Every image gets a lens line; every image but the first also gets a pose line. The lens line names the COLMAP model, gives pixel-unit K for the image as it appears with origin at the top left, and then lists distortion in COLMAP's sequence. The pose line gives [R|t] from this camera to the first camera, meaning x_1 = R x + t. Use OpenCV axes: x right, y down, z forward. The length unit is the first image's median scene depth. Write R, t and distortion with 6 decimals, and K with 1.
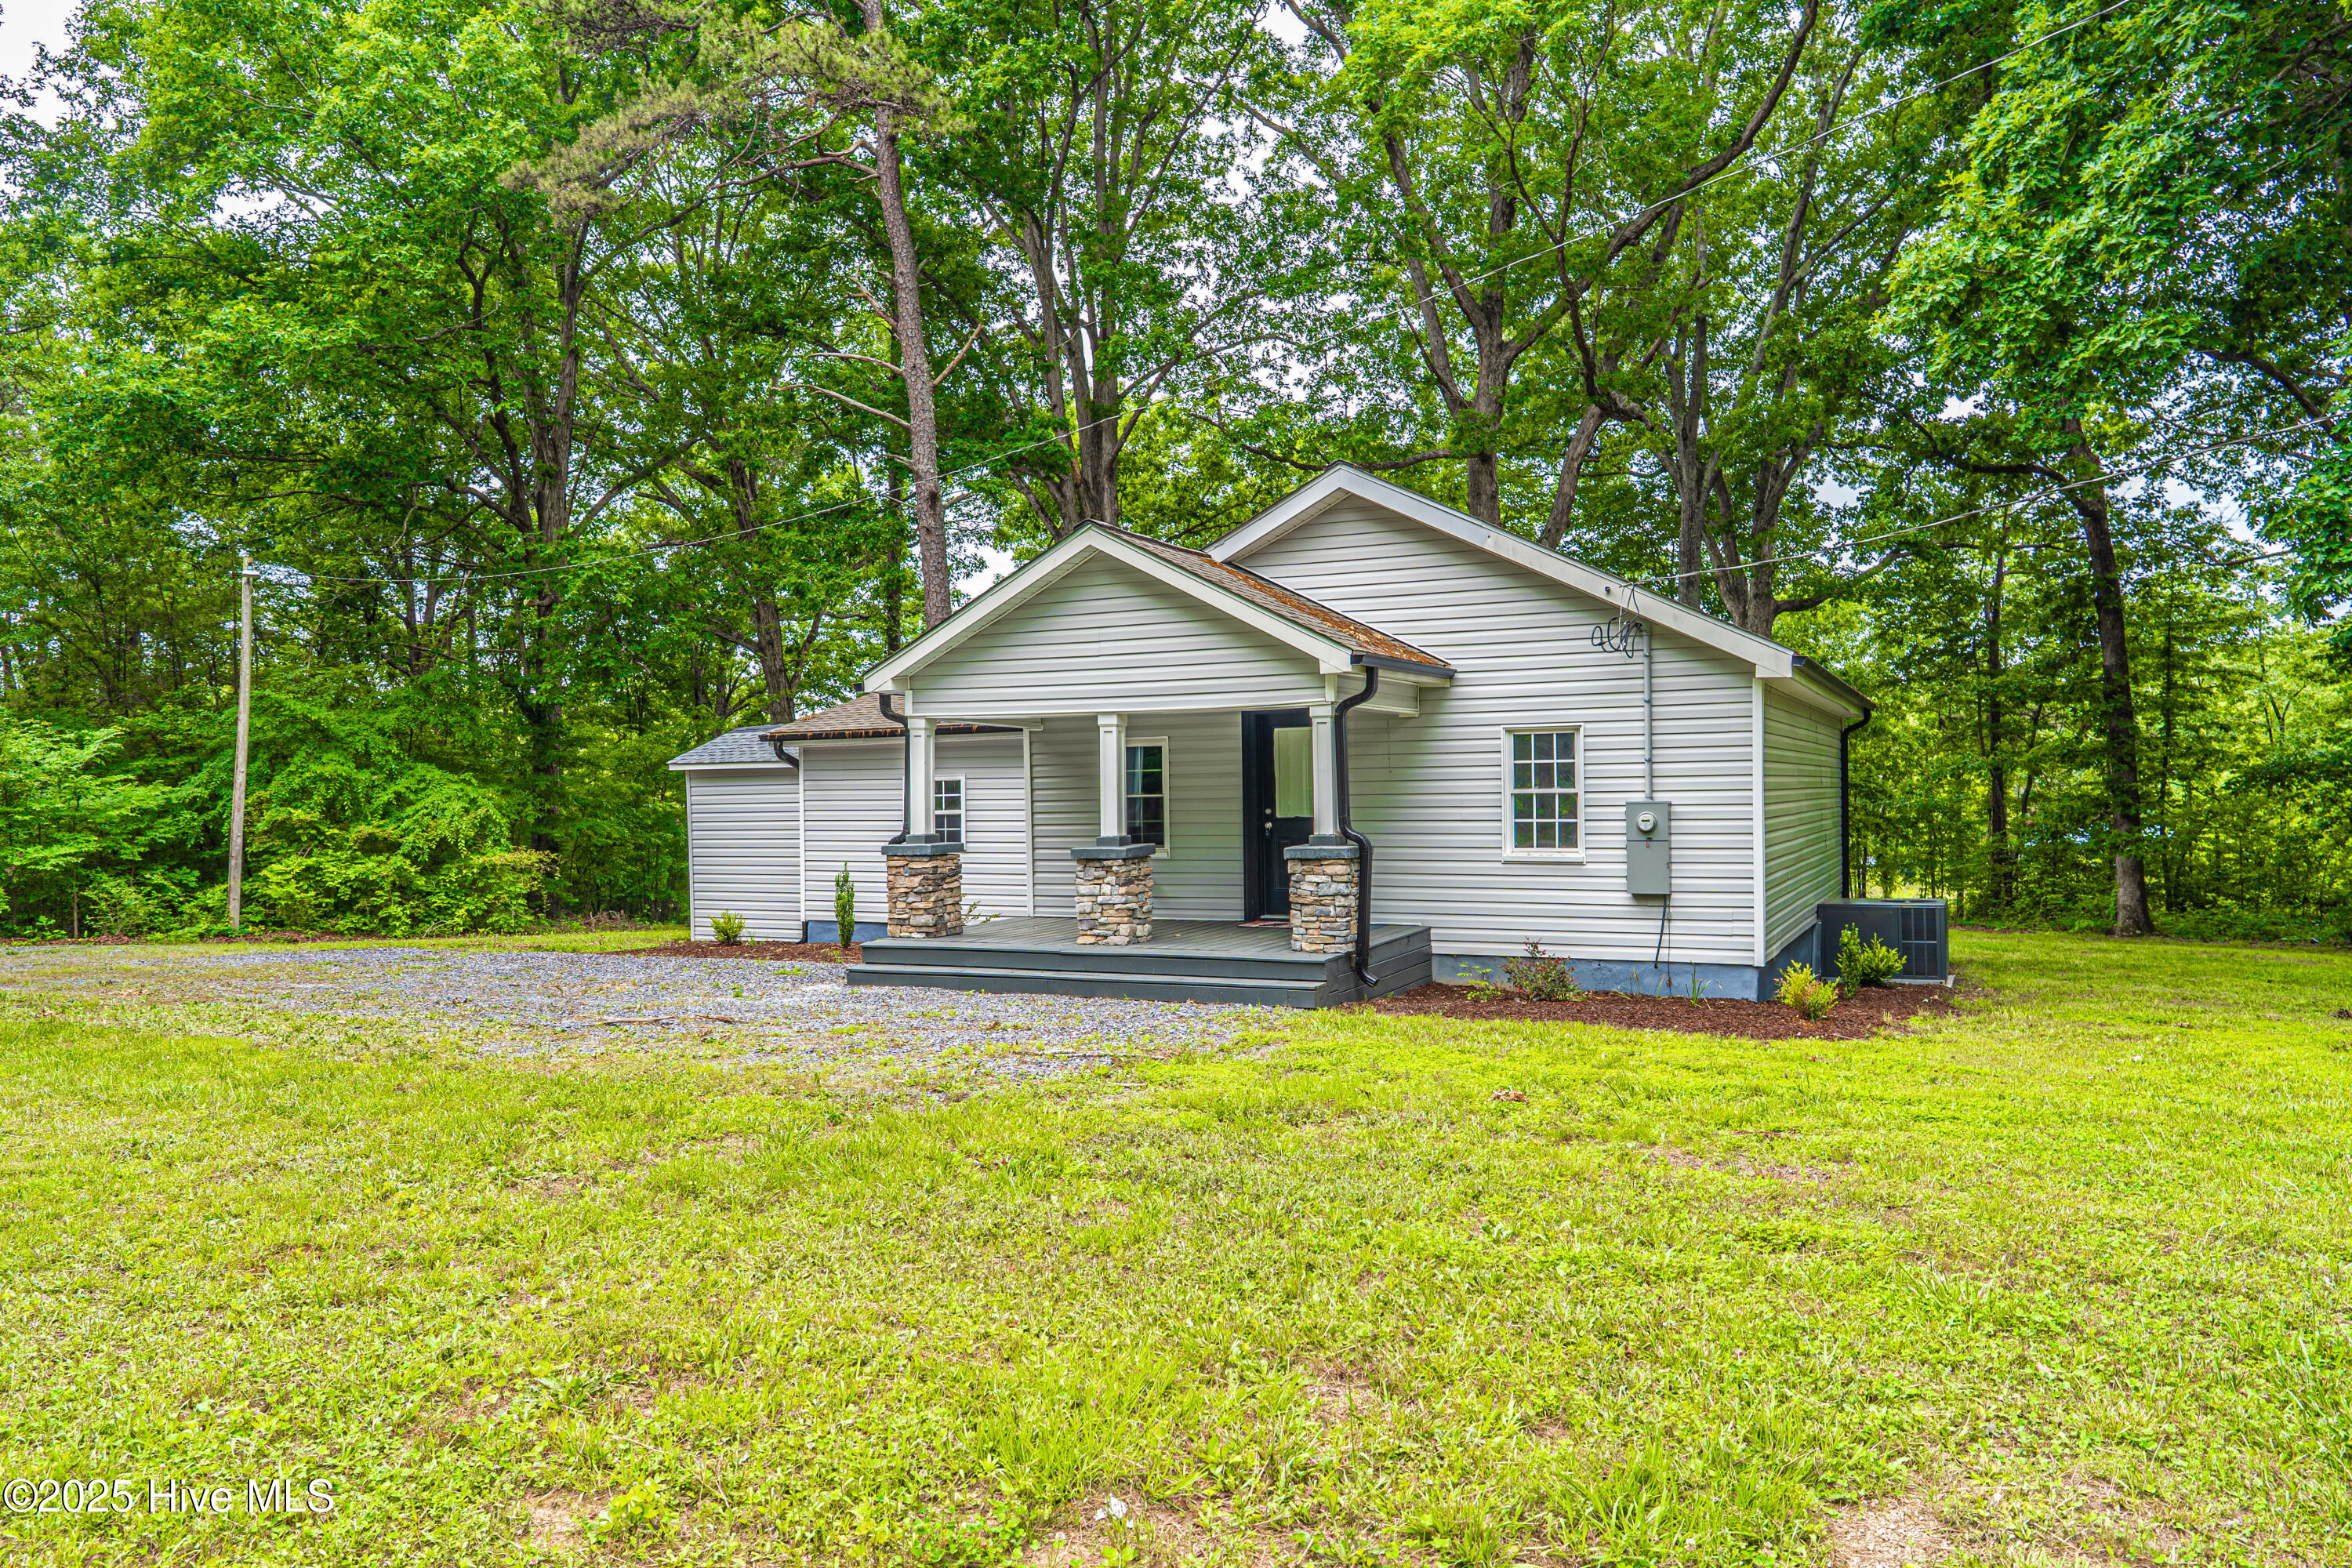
lens RADIAL K [[1586.0, 0, 1148.4], [0, 1586.0, 798.9], [0, 0, 1]] dist [-0.000028, -0.000607]
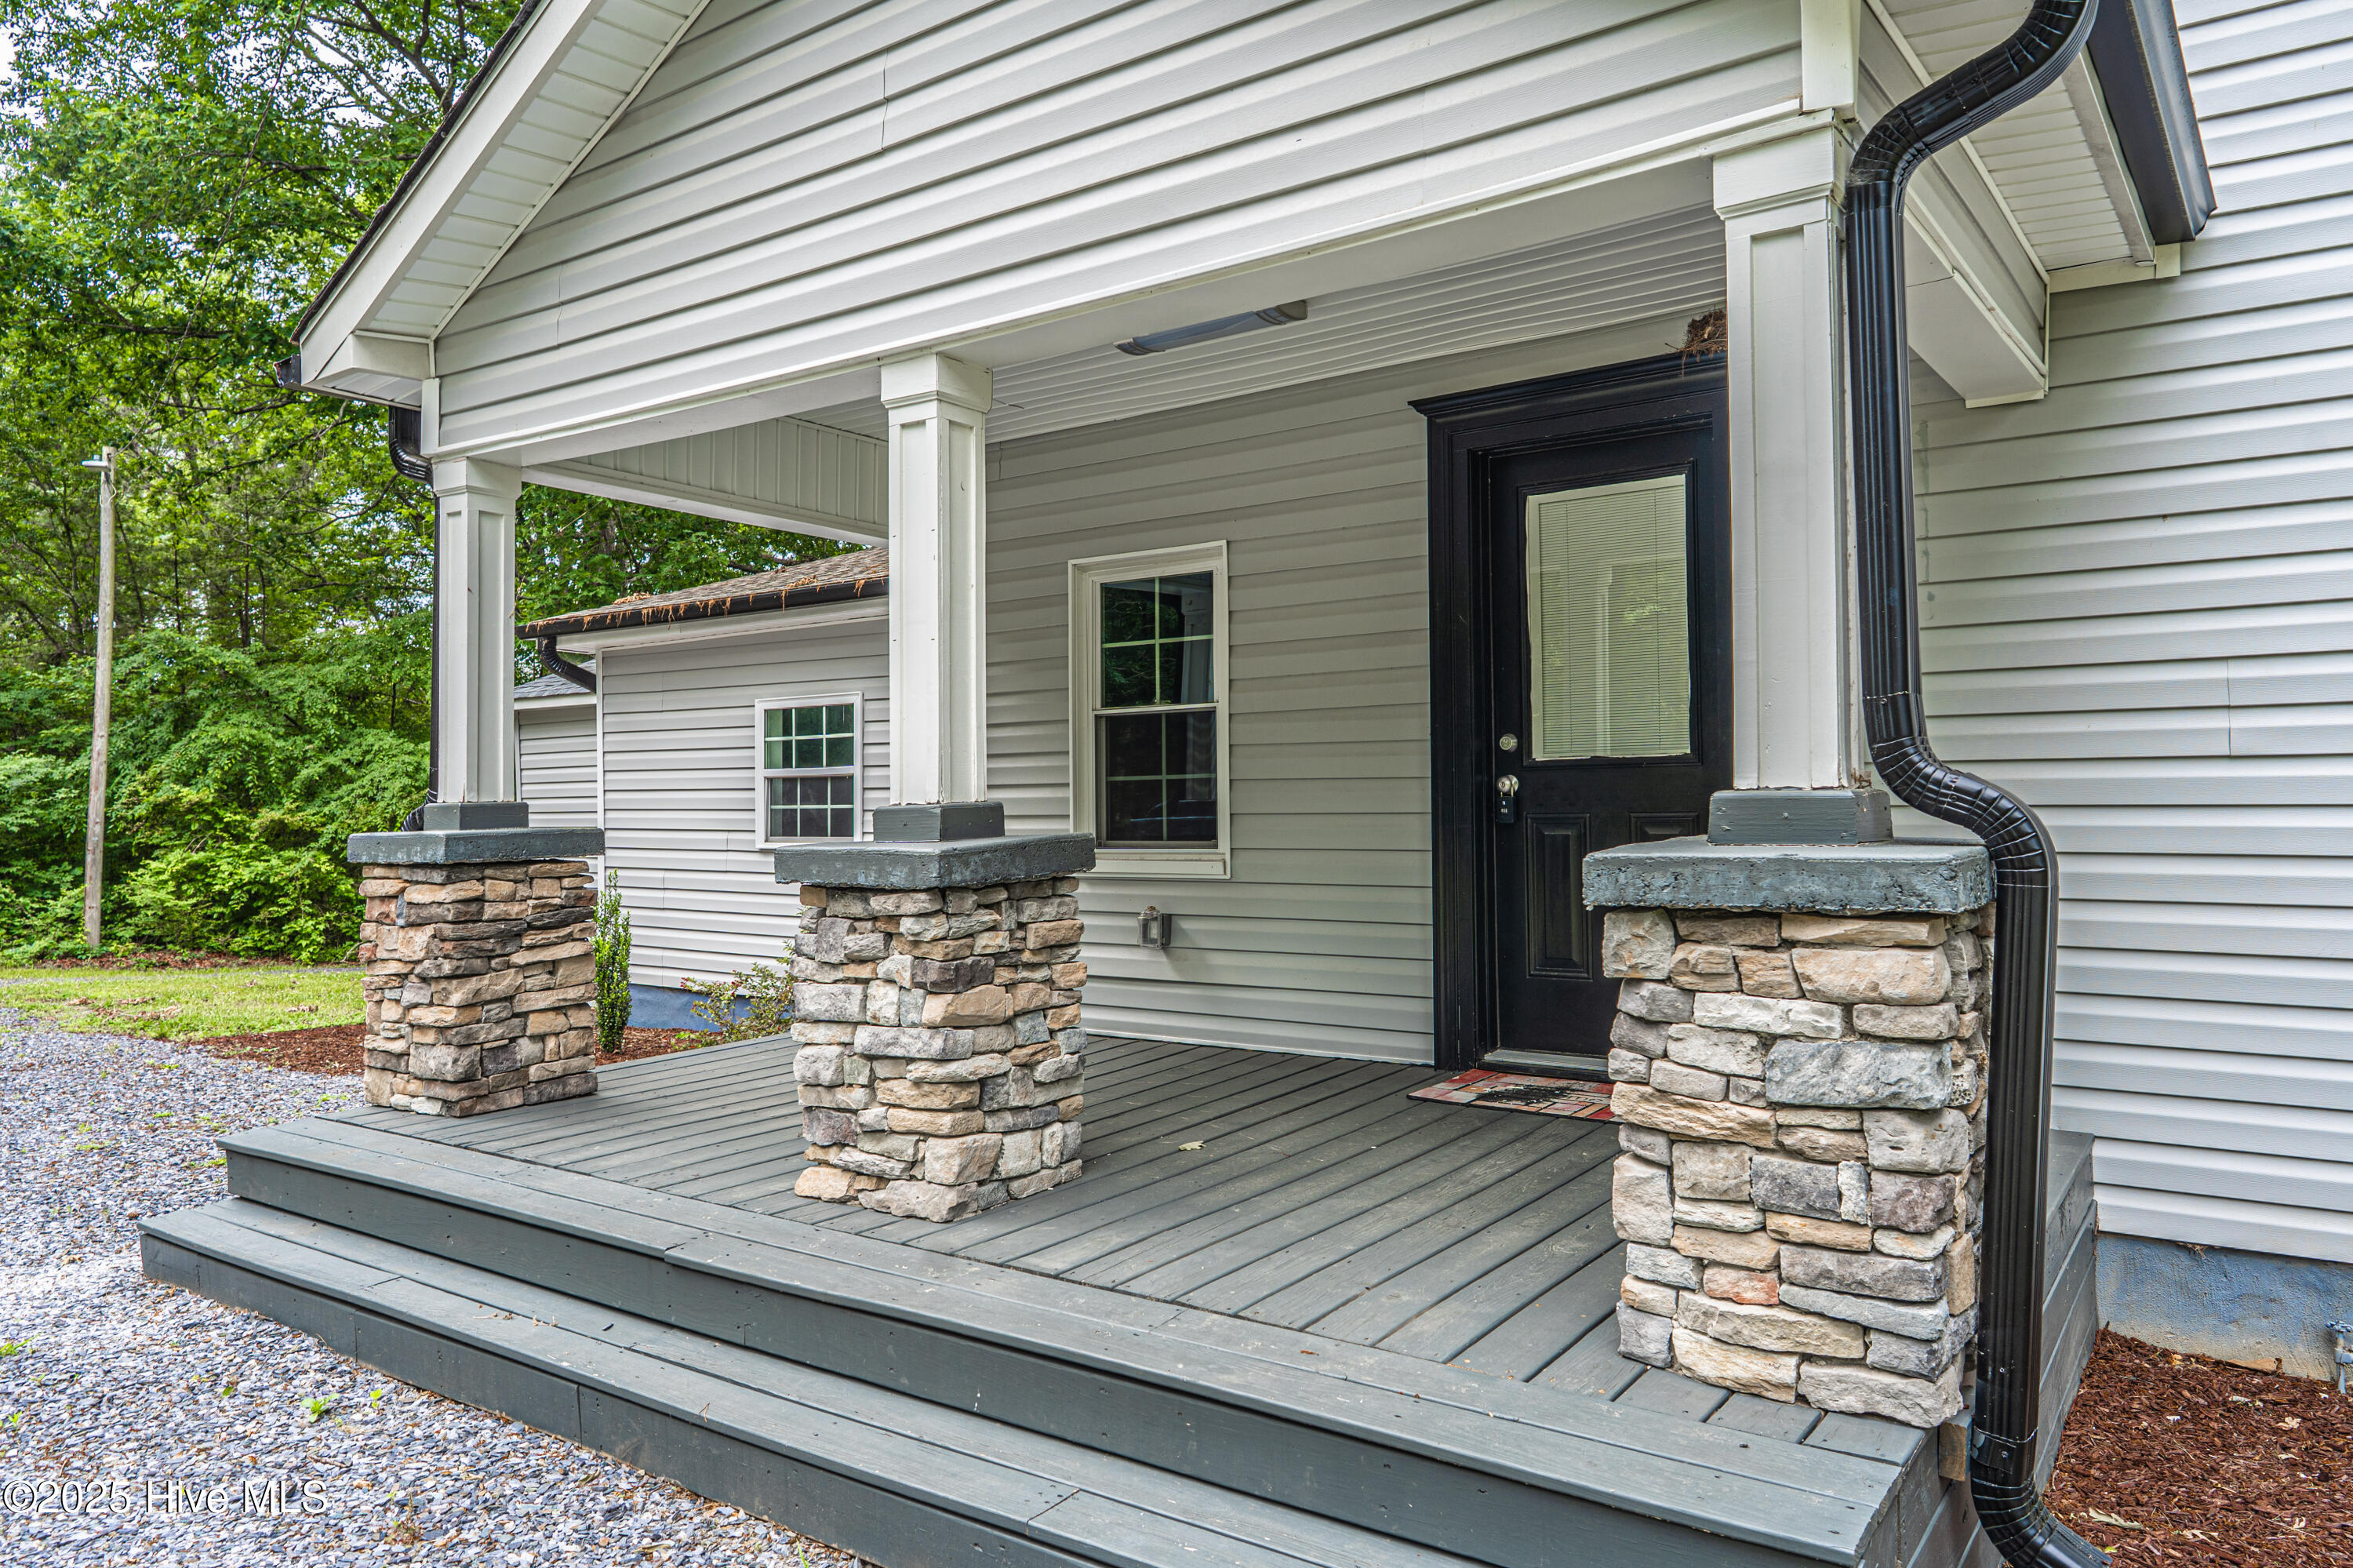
lens RADIAL K [[1563.3, 0, 1164.7], [0, 1563.3, 789.3], [0, 0, 1]] dist [-0.002566, 0.001134]
pose [[0.989817, 0.002968, -0.142311, 0.053766], [-0.003875, 0.999974, -0.006093, 0.021274], [0.142290, 0.006583, 0.989803, 0.701131]]
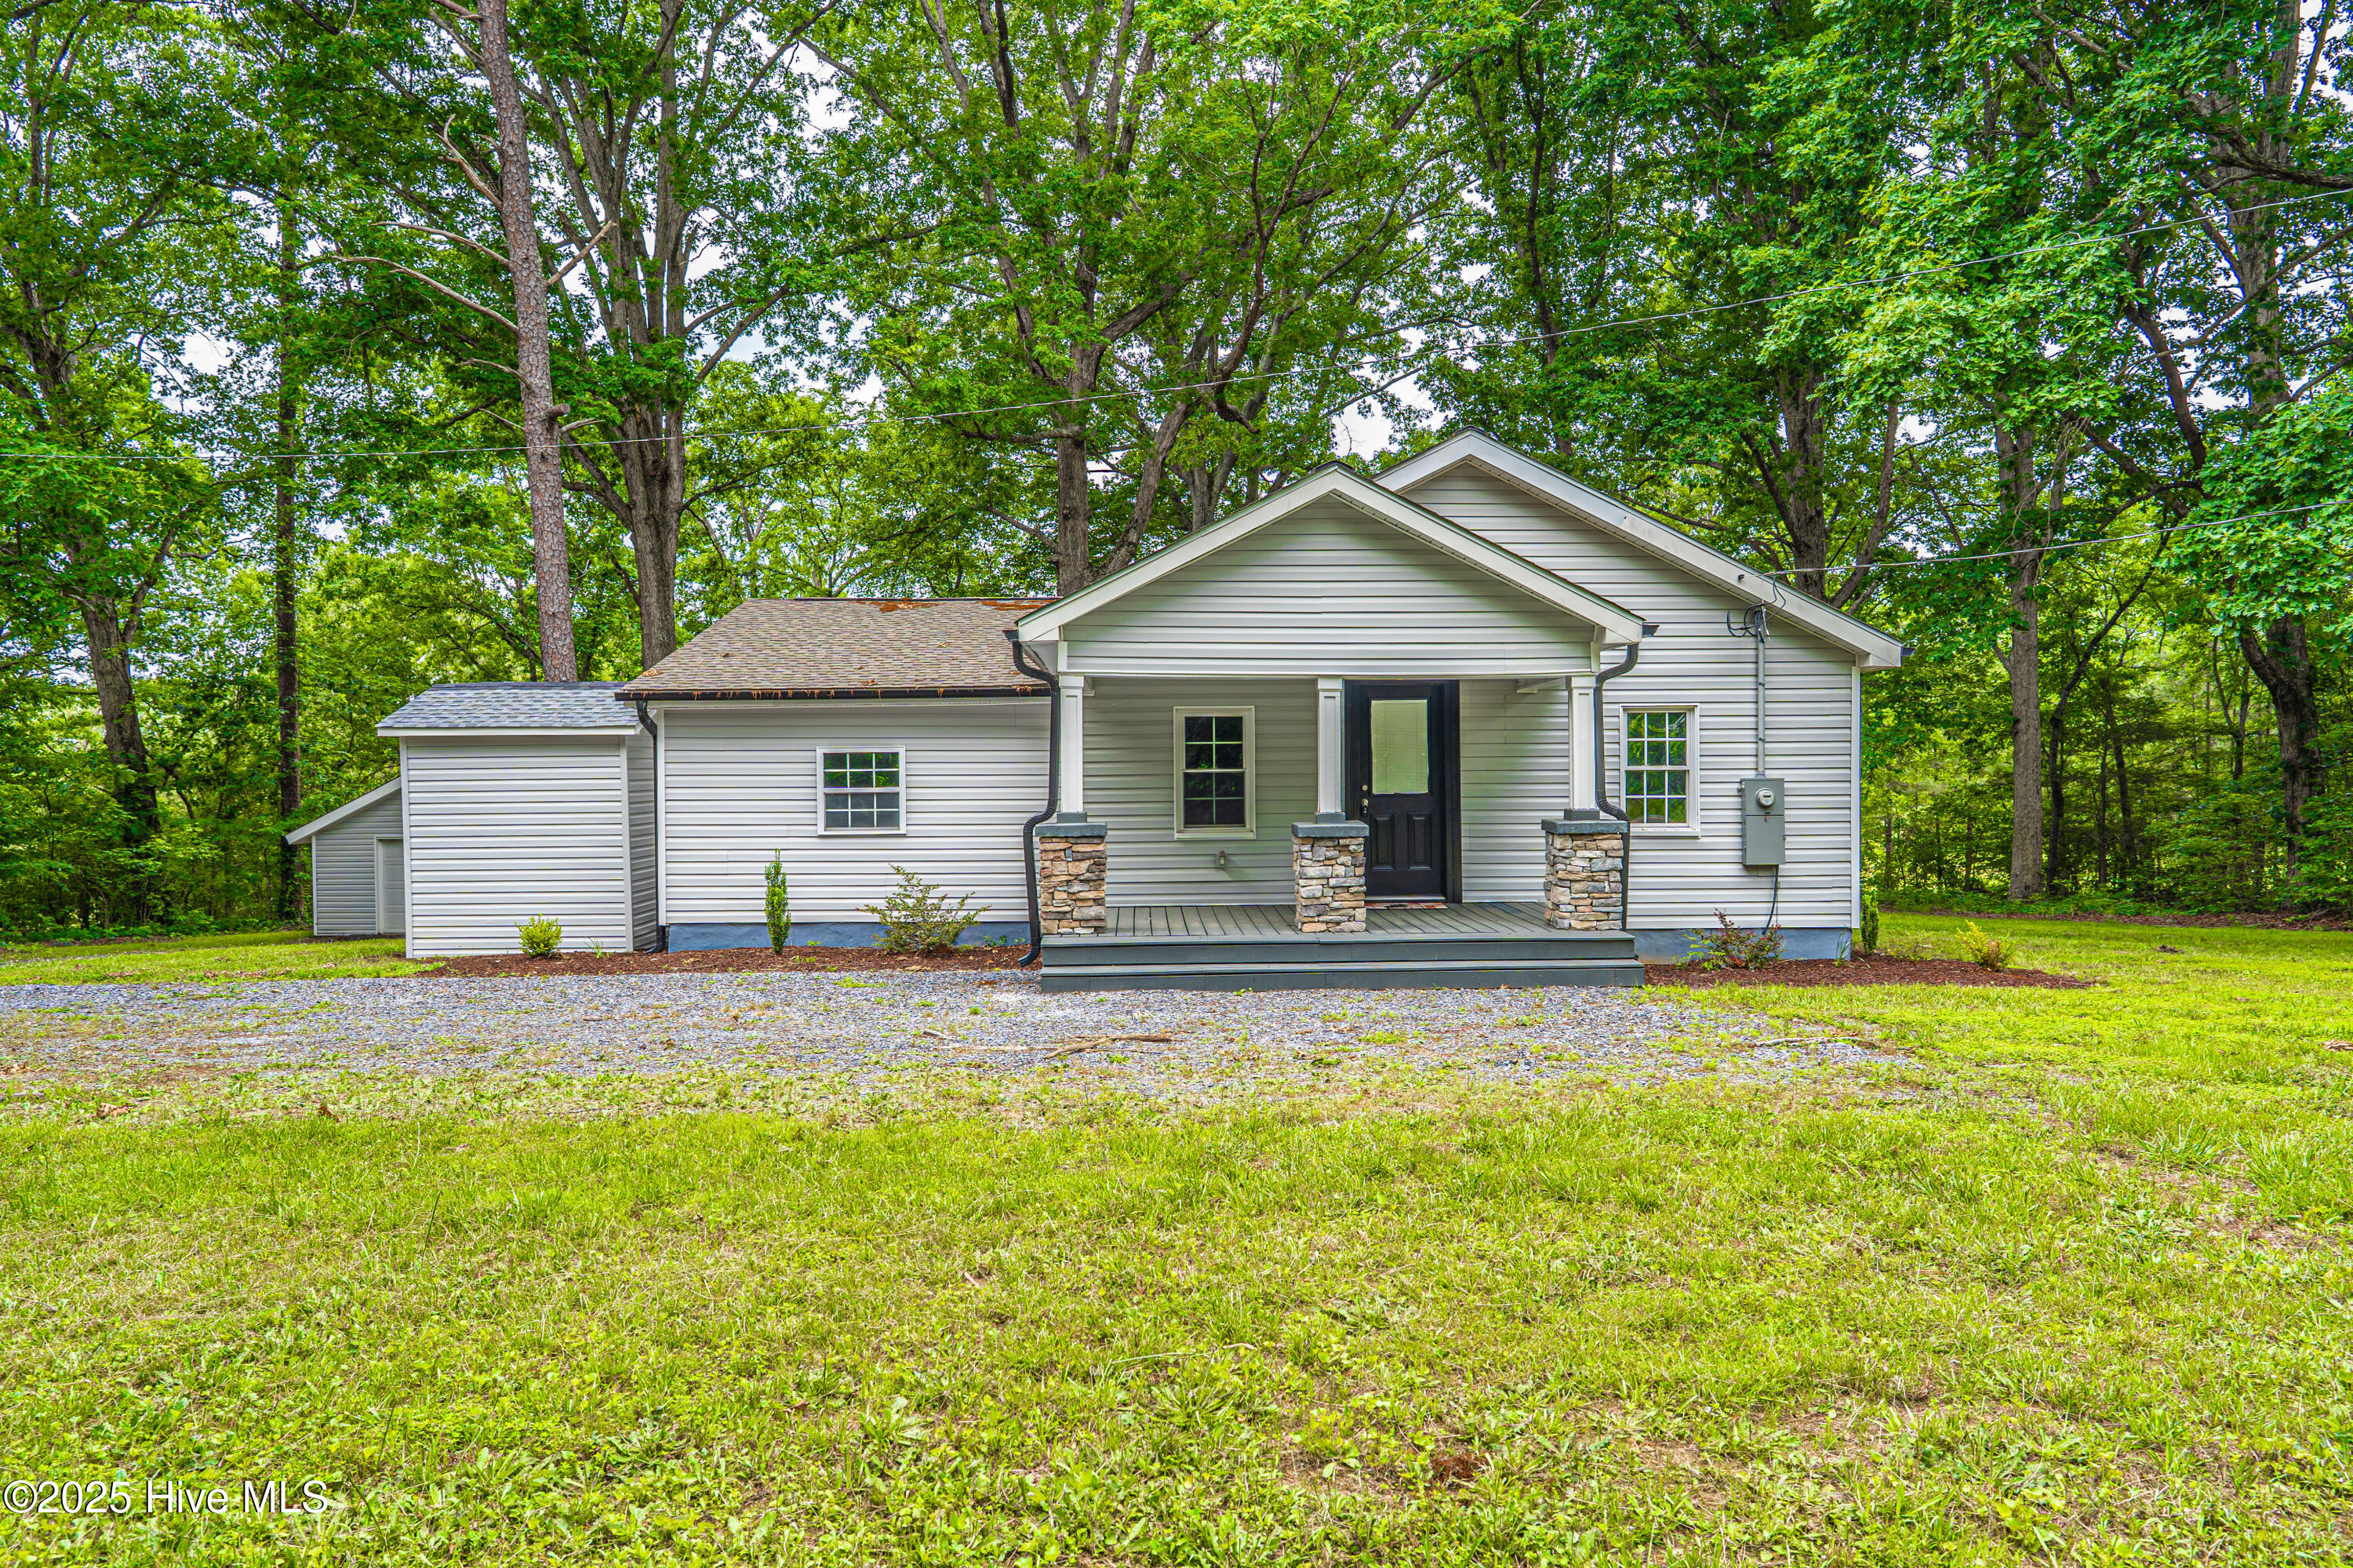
lens RADIAL K [[1575.4, 0, 1145.5], [0, 1575.4, 800.3], [0, 0, 1]] dist [-0.000829, 0.003767]
pose [[0.883713, 0.000901, 0.468028, -0.512033], [-0.003797, 0.999979, 0.005243, 0.011633], [-0.468014, -0.006410, 0.883698, 0.241089]]
